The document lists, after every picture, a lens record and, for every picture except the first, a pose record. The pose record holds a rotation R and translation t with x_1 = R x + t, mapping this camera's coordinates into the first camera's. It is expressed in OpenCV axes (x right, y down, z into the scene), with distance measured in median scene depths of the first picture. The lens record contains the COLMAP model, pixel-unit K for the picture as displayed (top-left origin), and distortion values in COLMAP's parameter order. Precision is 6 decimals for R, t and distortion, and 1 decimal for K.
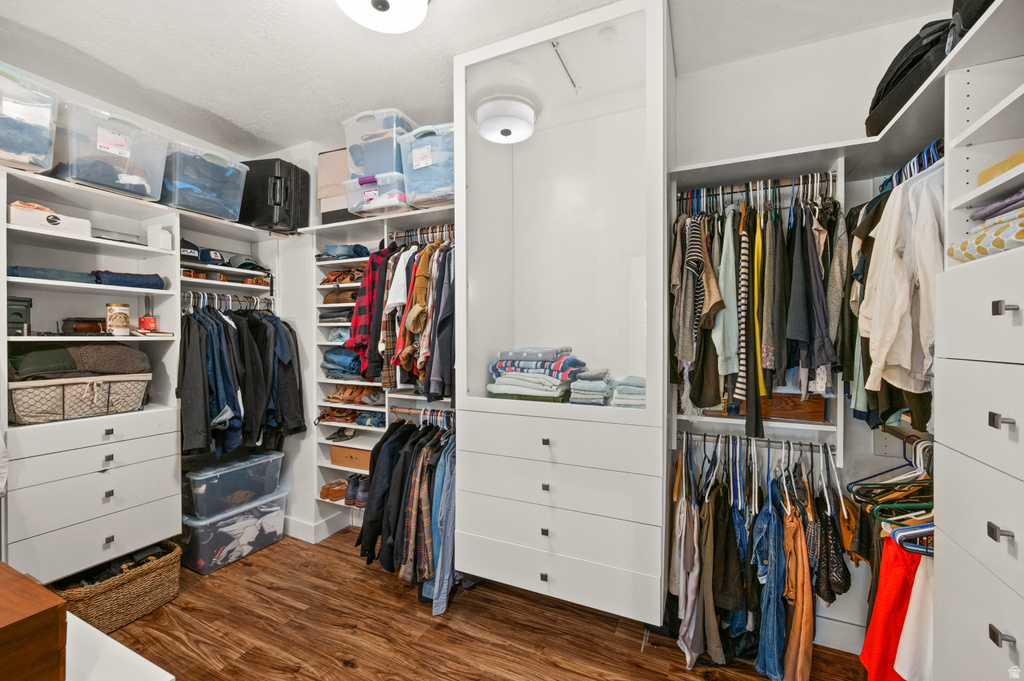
lens RADIAL K [[408.9, 0, 515.6], [0, 408.9, 337.2], [0, 0, 1]] dist [-0.000006, -0.000260]
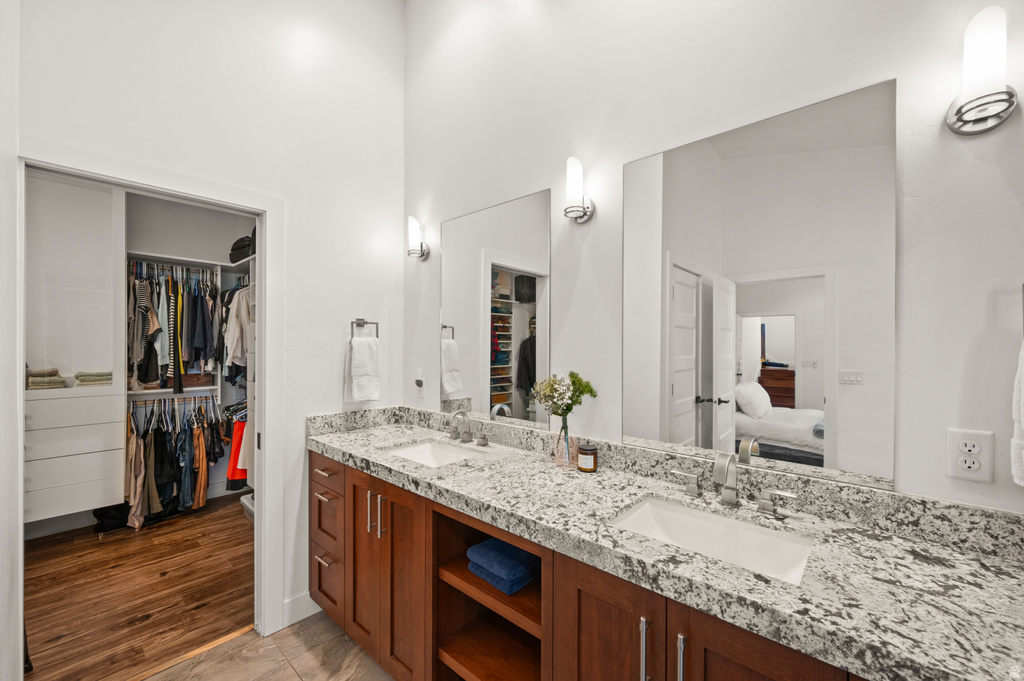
lens RADIAL K [[408.9, 0, 514.9], [0, 408.9, 348.4], [0, 0, 1]] dist [-0.000006, -0.000260]
pose [[0.303624, -0.003020, 0.952787, -0.860360], [0.002155, 0.999995, 0.002483, 0.010556], [-0.952790, 0.001300, 0.303629, -1.240036]]
